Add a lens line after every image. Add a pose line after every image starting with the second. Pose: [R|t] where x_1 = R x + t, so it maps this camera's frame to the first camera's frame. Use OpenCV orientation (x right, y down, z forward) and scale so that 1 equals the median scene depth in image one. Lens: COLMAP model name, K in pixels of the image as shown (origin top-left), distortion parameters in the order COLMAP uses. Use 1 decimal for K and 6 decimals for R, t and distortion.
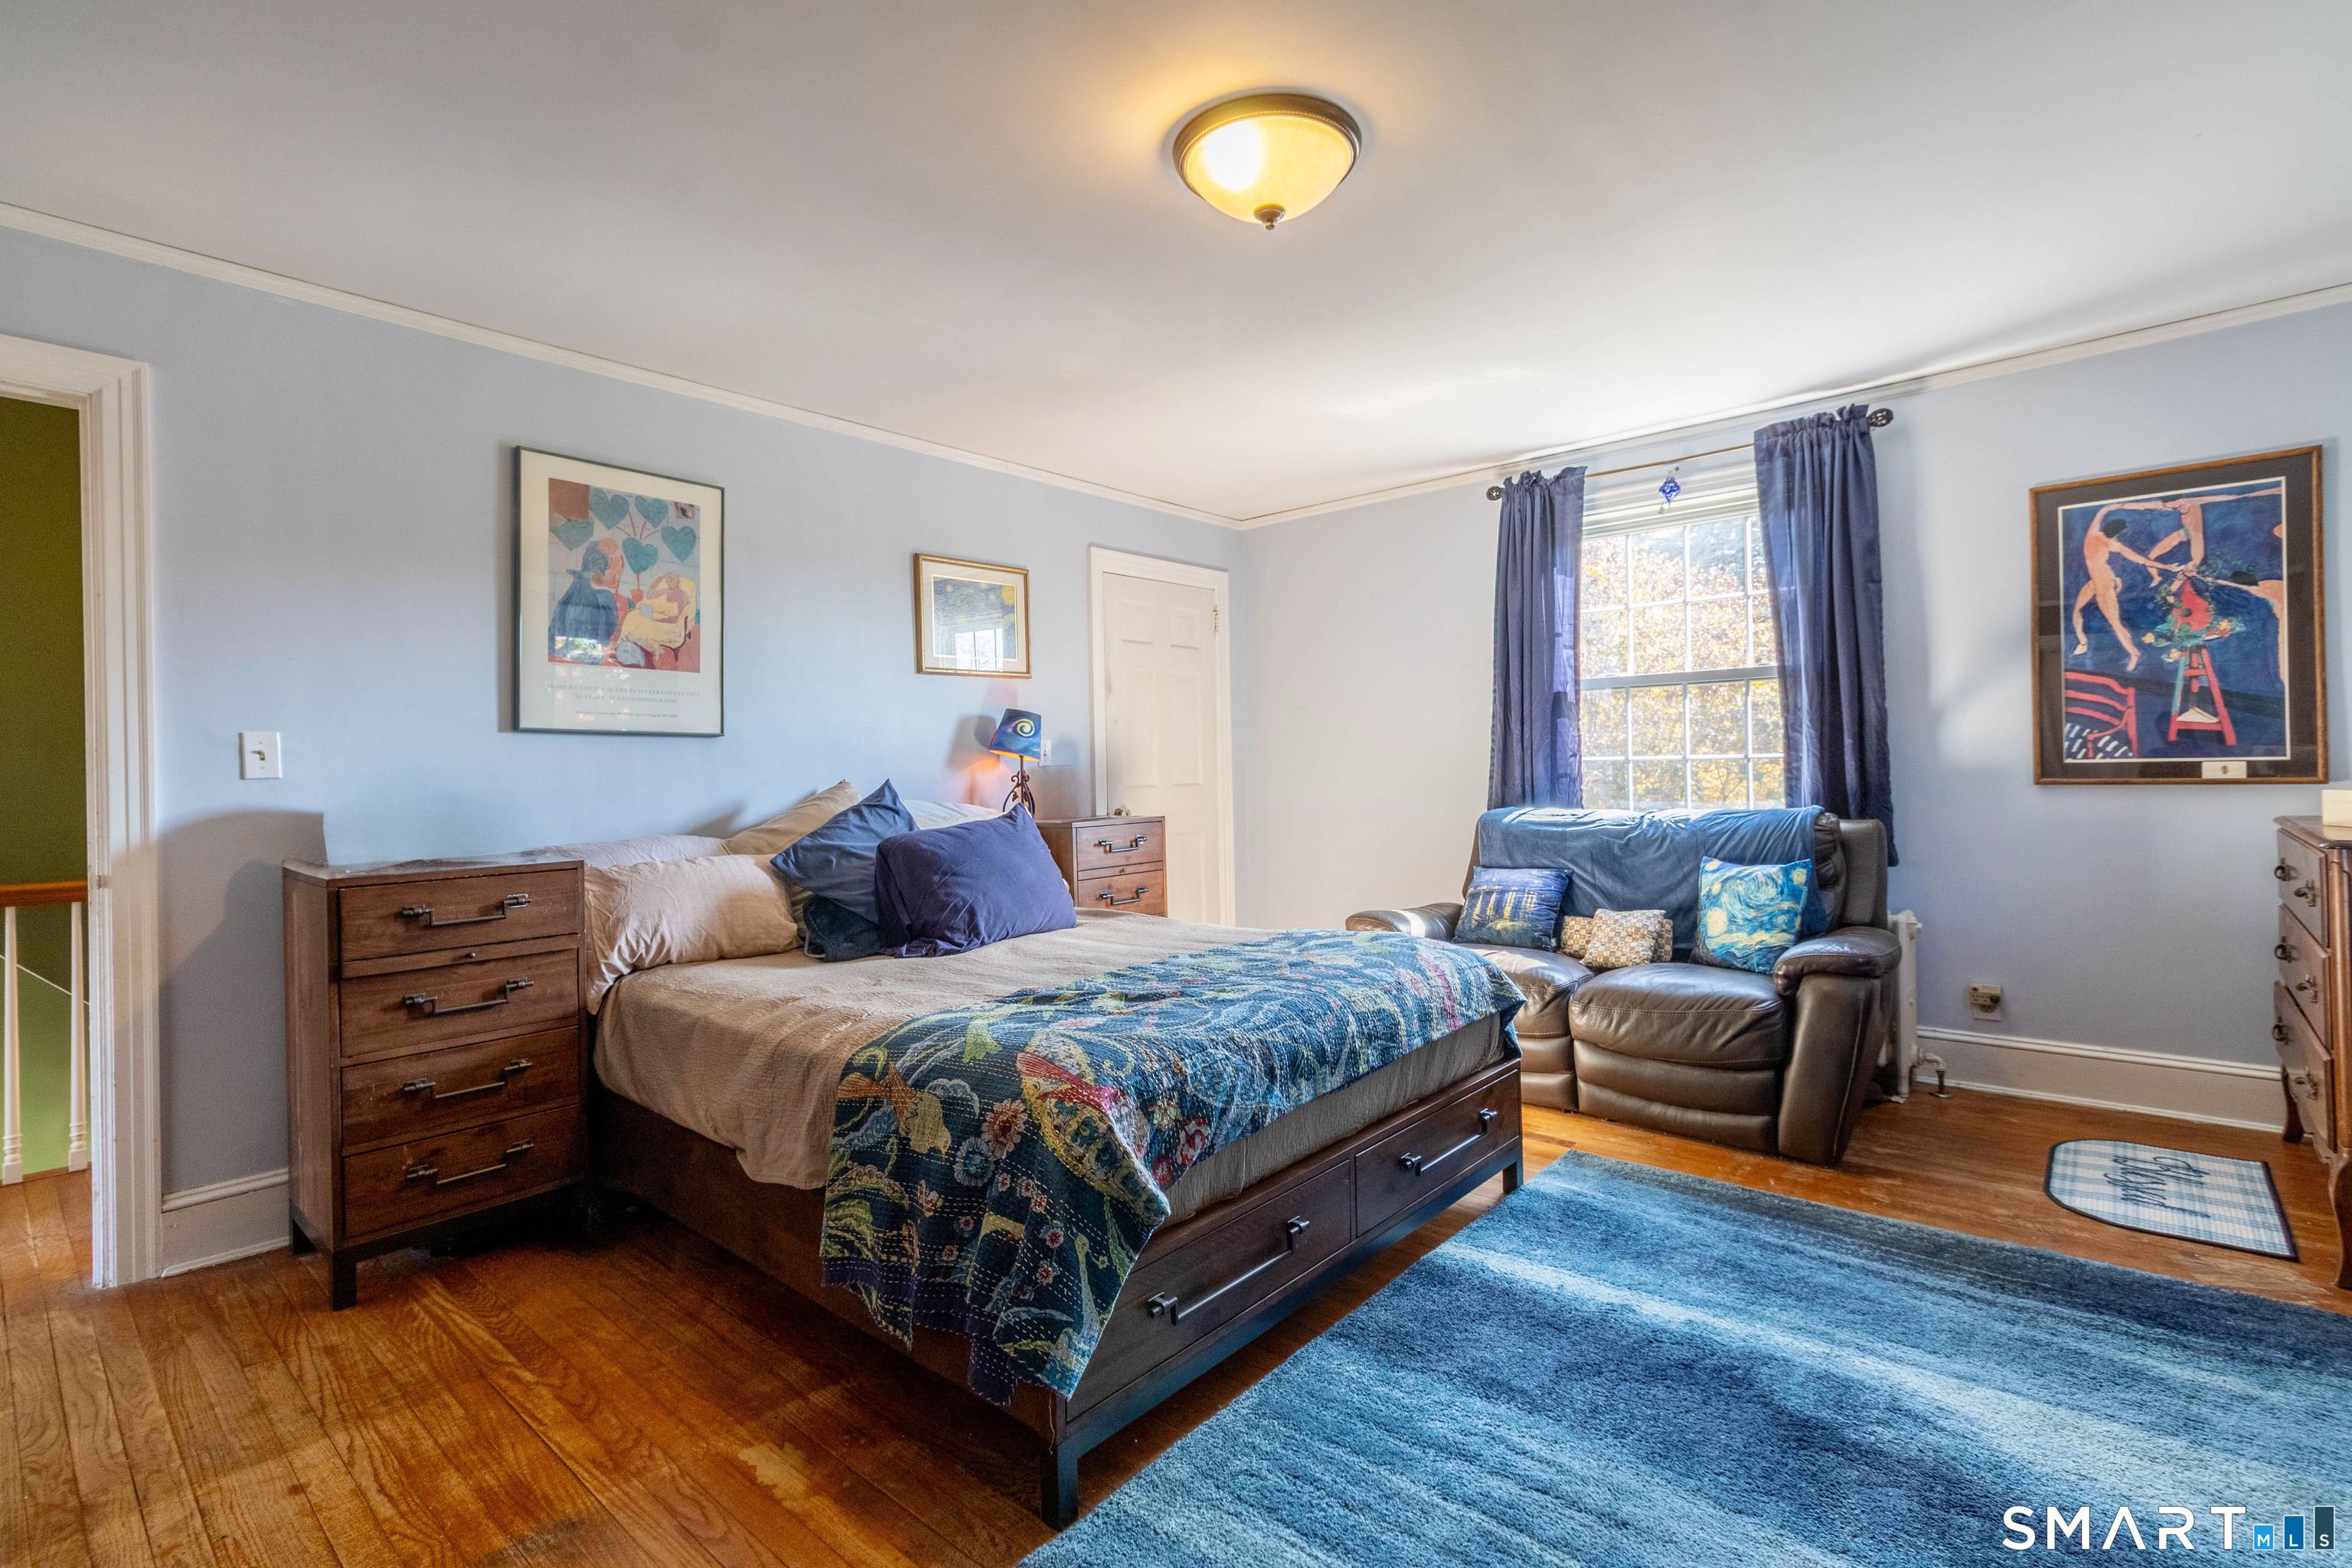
lens RADIAL K [[1079.4, 0, 1174.9], [0, 1079.4, 773.5], [0, 0, 1]] dist [0.013321, 0.000014]
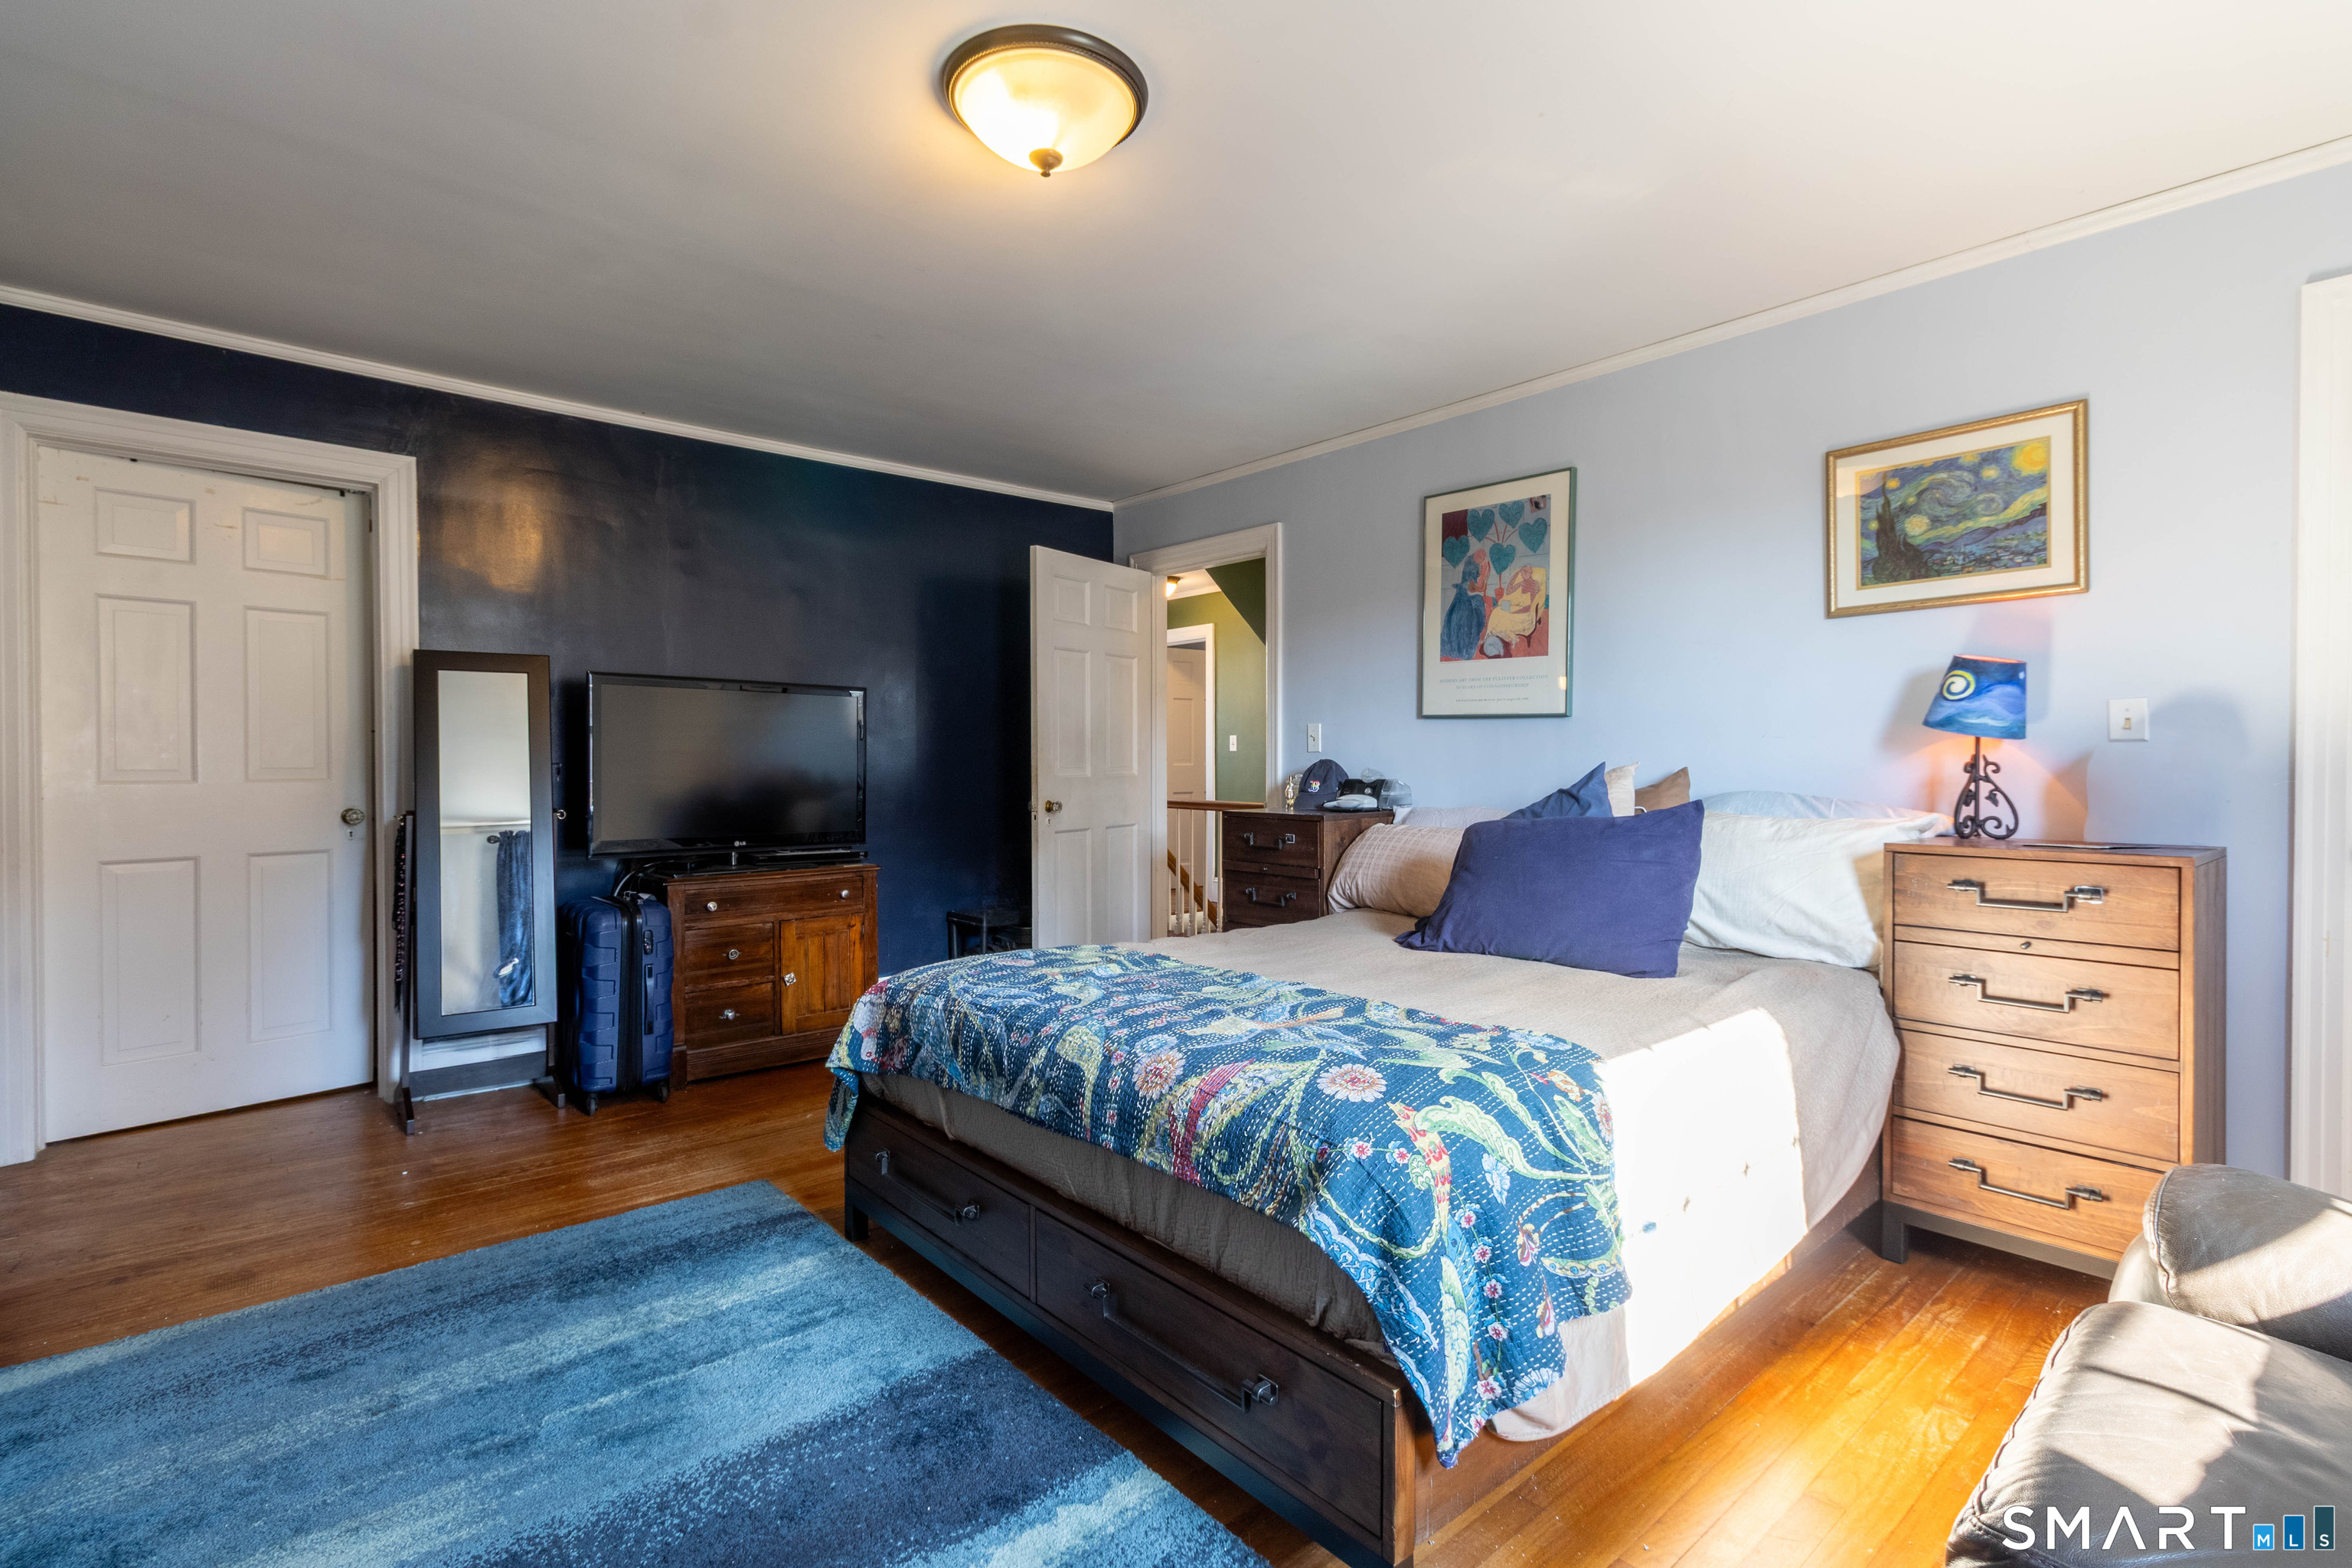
lens RADIAL K [[1079.4, 0, 1175.7], [0, 1079.4, 768.3], [0, 0, 1]] dist [0.013321, 0.000014]
pose [[-0.138206, 0.031745, -0.989895, 0.669485], [-0.000903, 0.999482, 0.032178, -0.018520], [0.990403, 0.005342, -0.138106, 0.822412]]
